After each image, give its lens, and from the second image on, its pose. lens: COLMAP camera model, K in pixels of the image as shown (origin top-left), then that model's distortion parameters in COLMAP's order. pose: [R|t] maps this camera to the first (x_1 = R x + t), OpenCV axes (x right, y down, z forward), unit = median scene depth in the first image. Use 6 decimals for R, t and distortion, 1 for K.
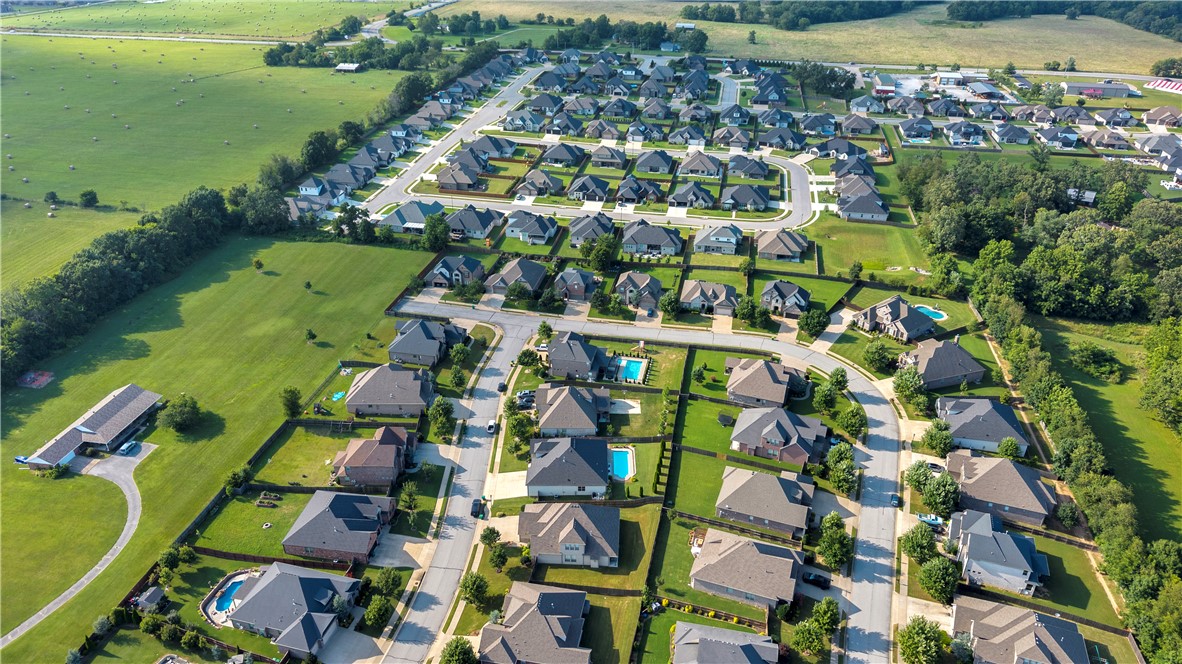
lens RADIAL K [[784.2, 0, 591.0], [0, 784.2, 332.0], [0, 0, 1]] dist [0.067314, -0.113805]
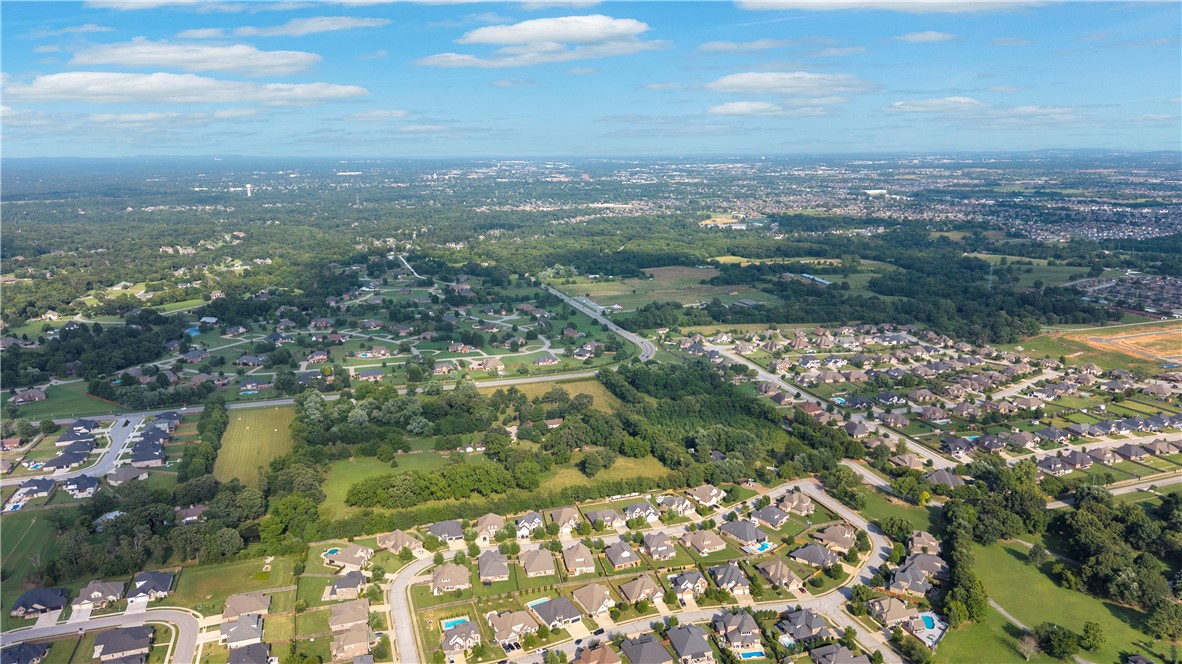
lens RADIAL K [[807.1, 0, 591.0], [0, 807.1, 332.0], [0, 0, 1]] dist [0.006904, -0.001229]
pose [[-0.522834, -0.183651, 0.832417, -1.072713], [0.415387, 0.797842, 0.436923, -0.817405], [-0.744378, 0.574213, -0.340853, 0.799437]]
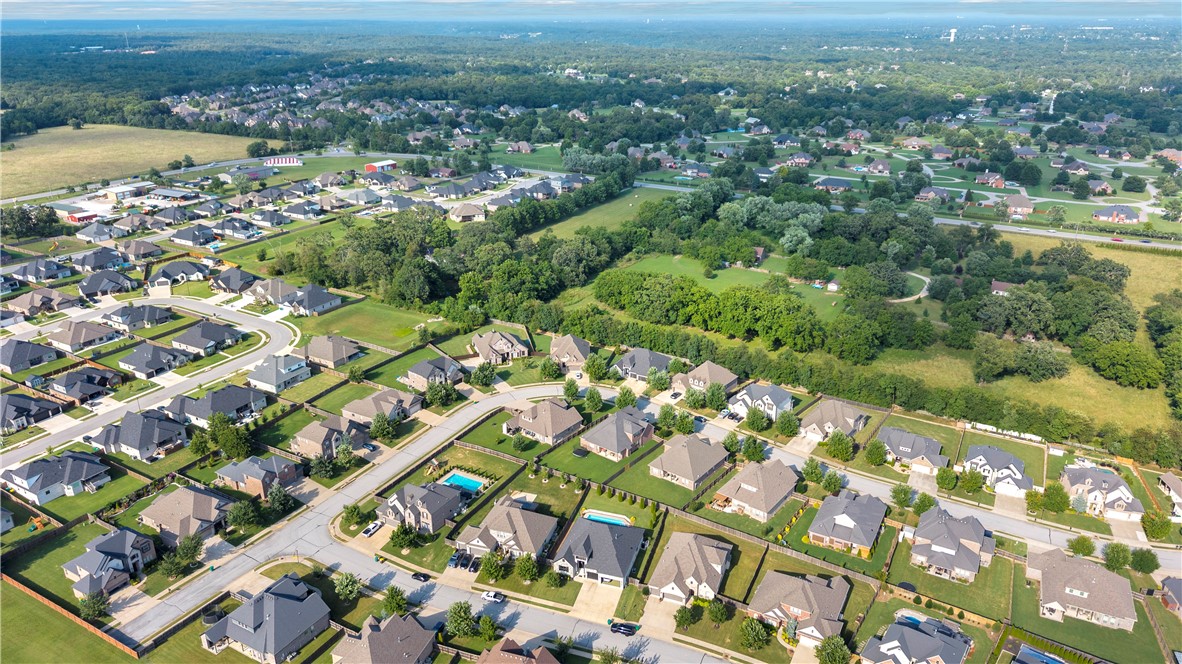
lens RADIAL K [[784.2, 0, 591.0], [0, 784.2, 332.0], [0, 0, 1]] dist [0.067314, -0.113805]
pose [[0.296248, -0.351576, 0.888049, -0.536848], [0.459769, 0.867464, 0.190050, -0.172353], [-0.837168, 0.351995, 0.418628, 0.321649]]
